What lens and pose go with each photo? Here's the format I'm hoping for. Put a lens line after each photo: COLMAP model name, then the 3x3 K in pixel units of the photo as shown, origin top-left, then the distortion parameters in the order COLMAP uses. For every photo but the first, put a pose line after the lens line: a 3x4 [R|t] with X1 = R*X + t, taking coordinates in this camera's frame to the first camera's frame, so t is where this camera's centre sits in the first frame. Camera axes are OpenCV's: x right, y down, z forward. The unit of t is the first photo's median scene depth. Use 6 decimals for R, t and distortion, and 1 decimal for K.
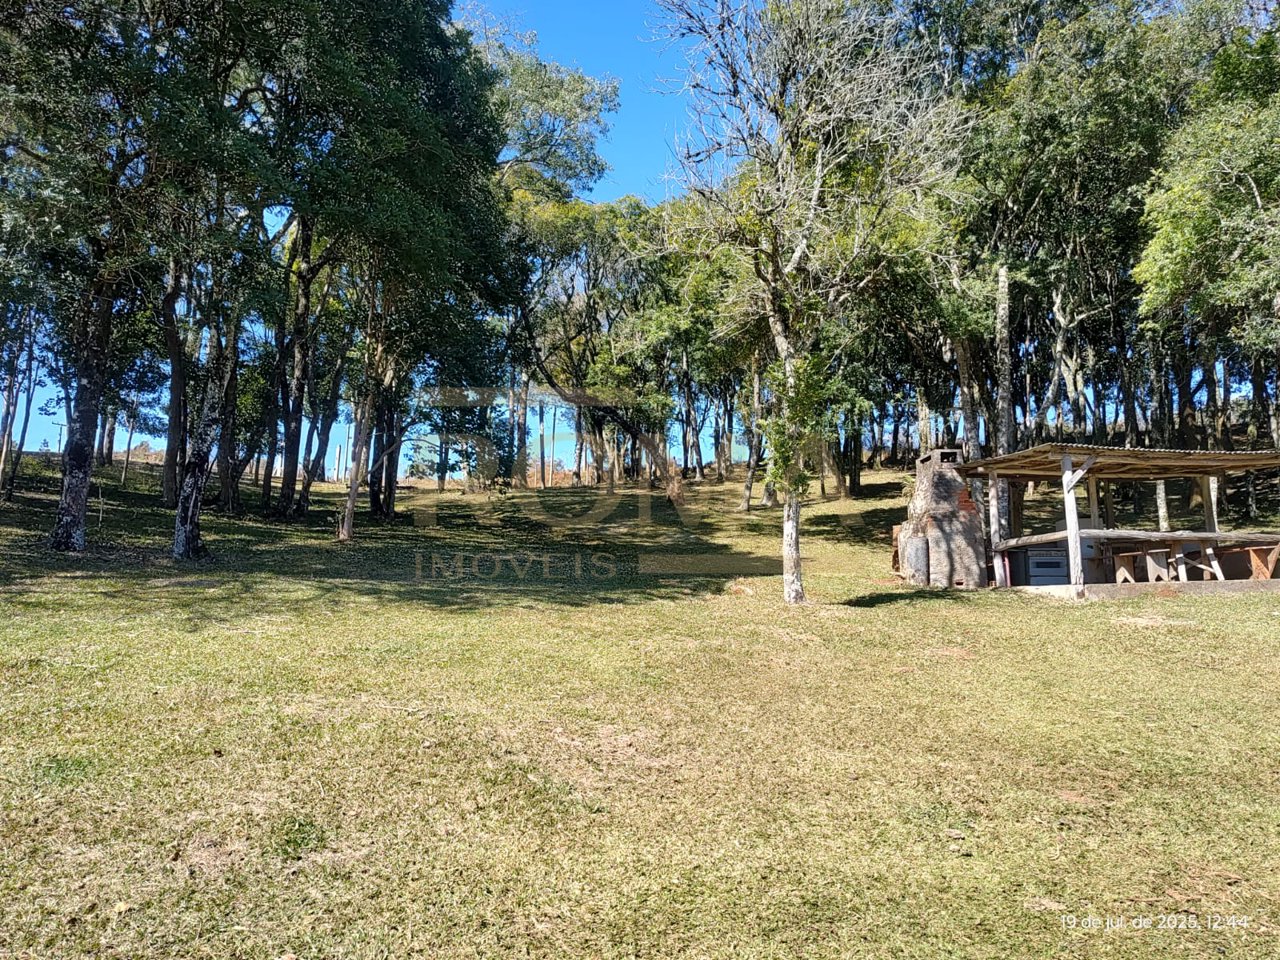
lens RADIAL K [[873.7, 0, 640.3], [0, 873.7, 481.7], [0, 0, 1]] dist [0.042657, -0.045199]
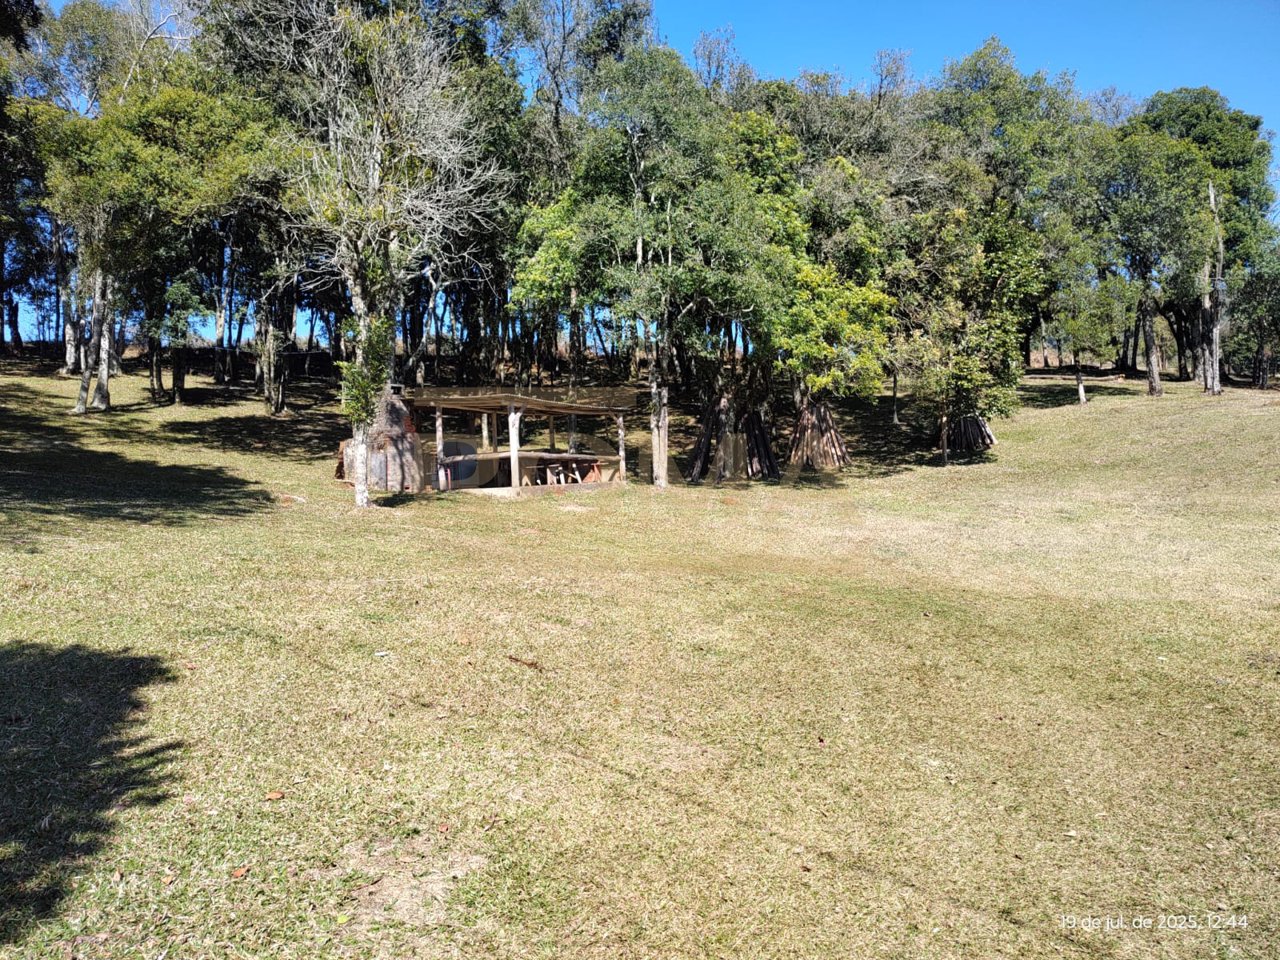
lens RADIAL K [[873.7, 0, 640.0], [0, 873.7, 478.1], [0, 0, 1]] dist [0.042657, -0.045199]
pose [[0.635630, -0.014907, 0.771850, -0.432220], [-0.071337, 0.994402, 0.077952, -0.027223], [-0.768691, -0.104610, 0.631008, -0.100449]]
